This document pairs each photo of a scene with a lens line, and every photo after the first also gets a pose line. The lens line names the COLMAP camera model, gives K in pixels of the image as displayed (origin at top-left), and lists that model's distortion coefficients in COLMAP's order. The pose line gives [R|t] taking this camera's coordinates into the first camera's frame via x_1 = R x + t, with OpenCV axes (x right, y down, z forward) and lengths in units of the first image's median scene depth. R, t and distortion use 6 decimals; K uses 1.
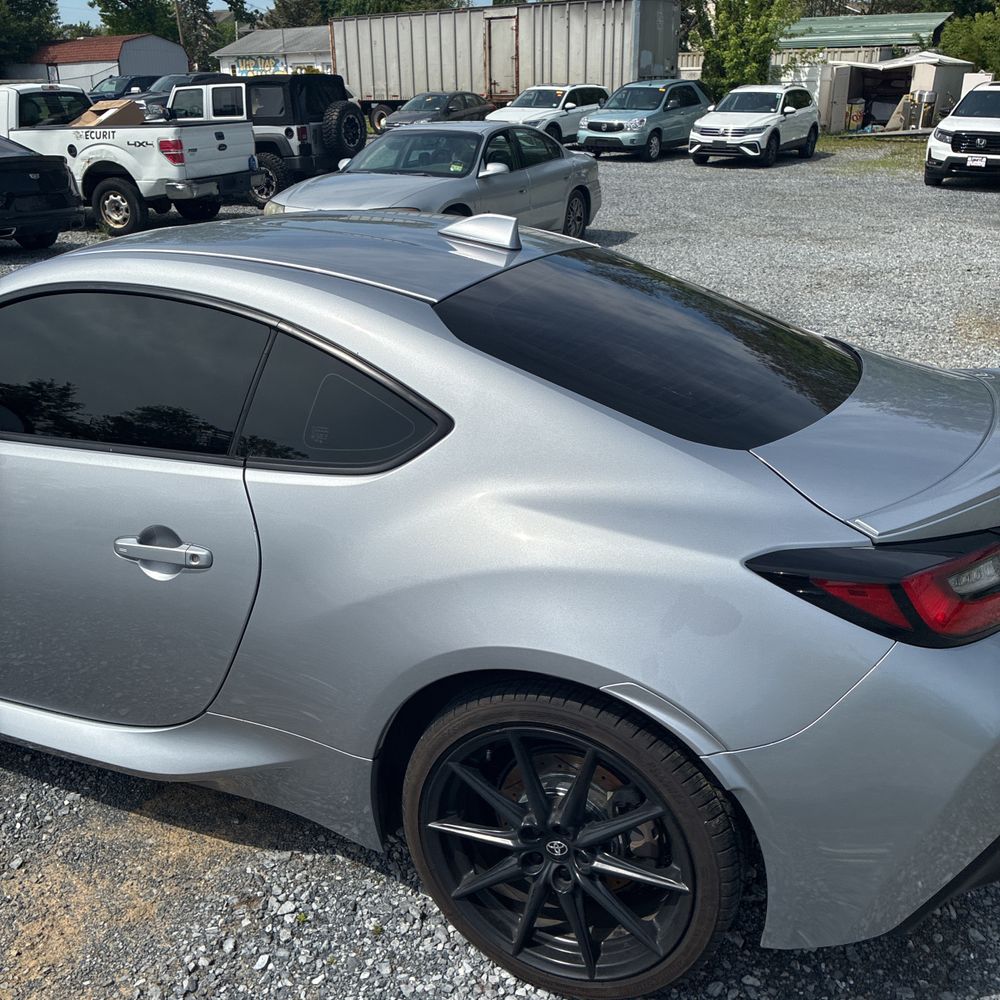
lens RADIAL K [[1030.3, 0, 501.3], [0, 1030.3, 507.5], [0, 0, 1]] dist [0.019472, 0.014993]
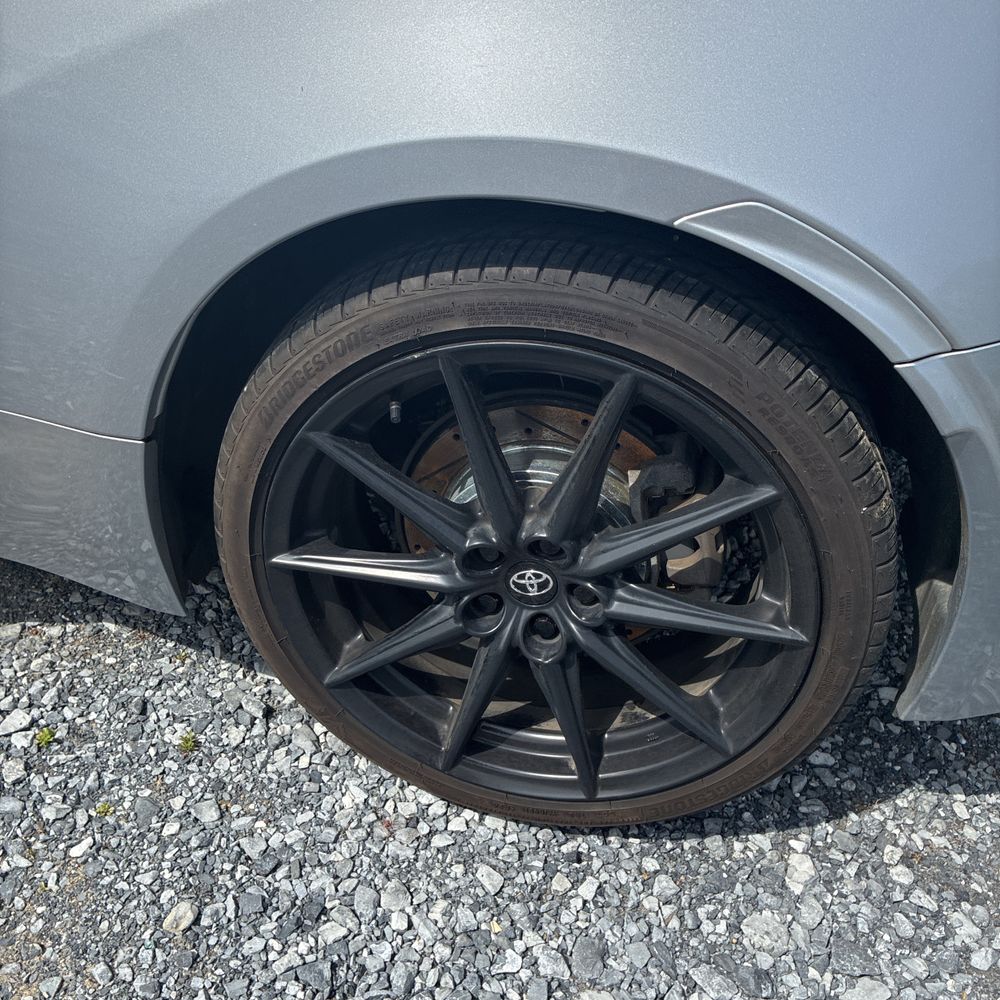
lens RADIAL K [[1000.7, 0, 500.0], [0, 1000.7, 500.0], [0, 0, 1]] dist [0.039819, -0.042524]
pose [[0.979071, -0.065387, 0.192728, -0.052706], [0.016851, 0.969776, 0.243415, 0.156353], [-0.202820, -0.235073, 0.950581, 0.501781]]
